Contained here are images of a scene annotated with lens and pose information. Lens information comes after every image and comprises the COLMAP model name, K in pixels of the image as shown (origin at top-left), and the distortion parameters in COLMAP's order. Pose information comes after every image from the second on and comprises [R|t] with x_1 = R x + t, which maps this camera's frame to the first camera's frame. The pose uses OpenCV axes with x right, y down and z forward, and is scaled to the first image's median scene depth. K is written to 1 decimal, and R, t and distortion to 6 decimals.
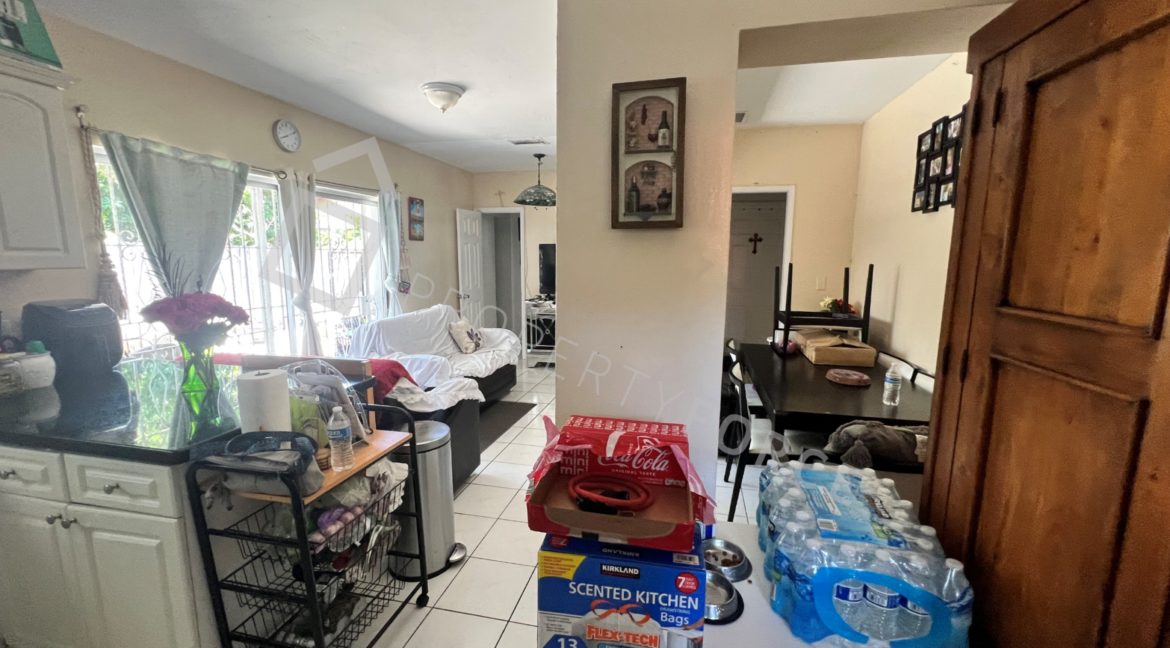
lens RADIAL K [[466.9, 0, 585.0], [0, 466.9, 324.0], [0, 0, 1]] dist [-0.002881, 0.000076]
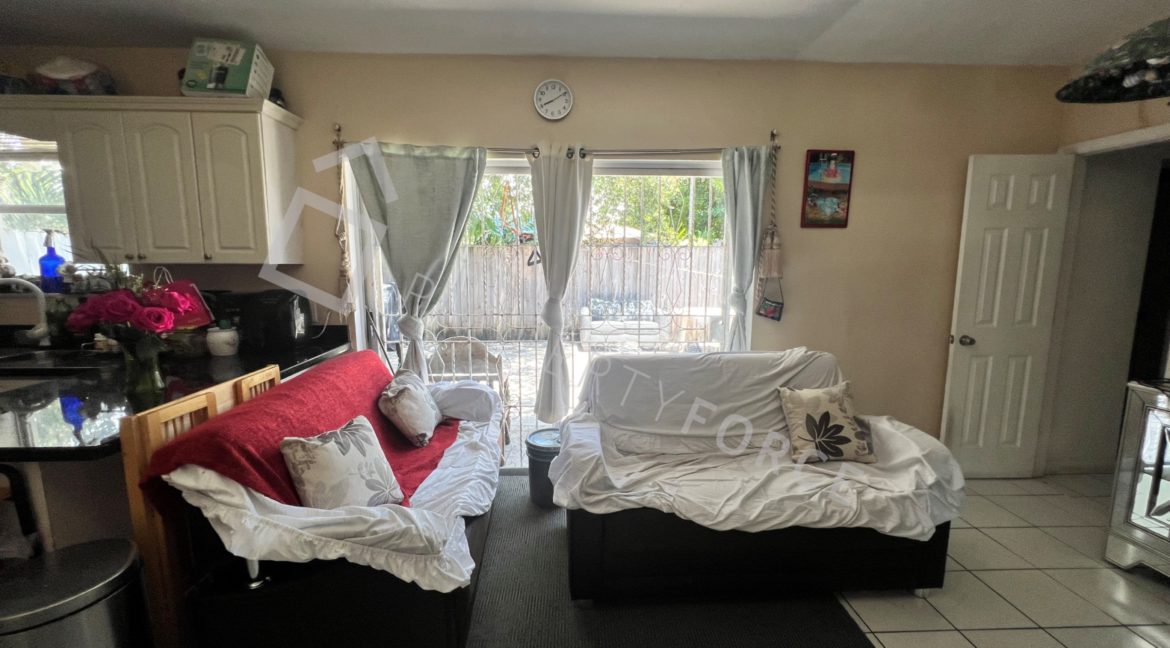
lens RADIAL K [[466.9, 0, 585.0], [0, 466.9, 324.0], [0, 0, 1]] dist [-0.002881, 0.000076]
pose [[0.259340, 0.128562, -0.957191, 0.172317], [-0.139932, 0.985644, 0.094471, -0.119645], [0.955595, 0.109442, 0.273607, 0.900787]]
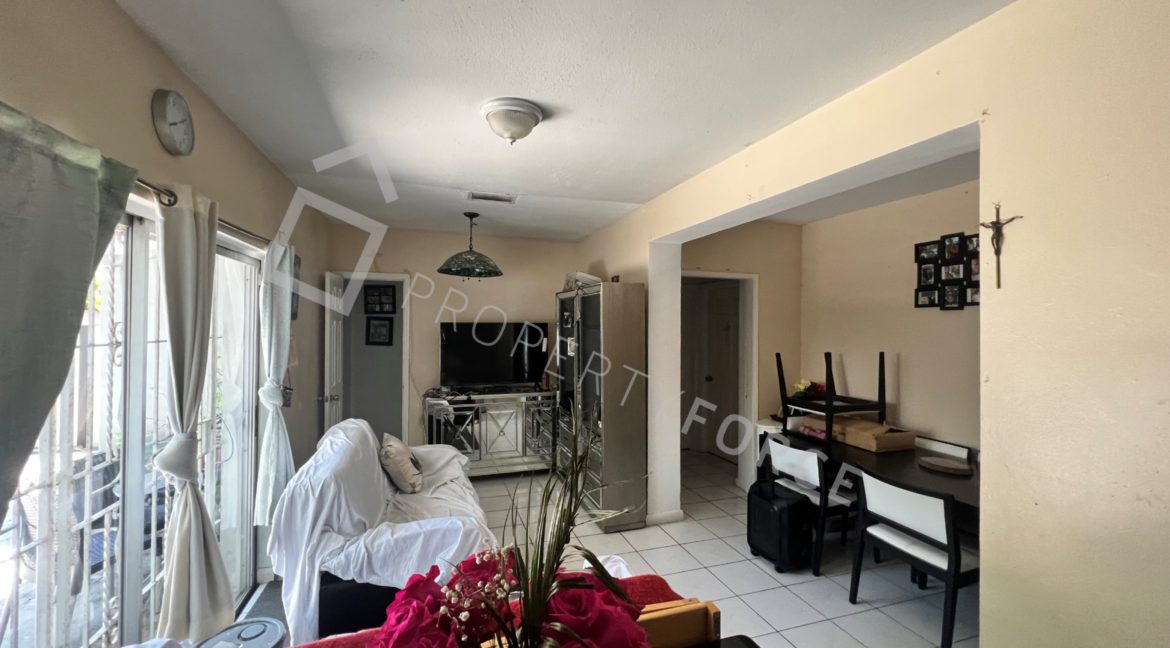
lens RADIAL K [[466.9, 0, 585.0], [0, 466.9, 324.0], [0, 0, 1]] dist [-0.002881, 0.000076]
pose [[0.857359, 0.002746, 0.514712, -0.533020], [0.069780, 0.990134, -0.121515, -0.104396], [-0.509968, 0.140098, 0.848708, 0.397162]]
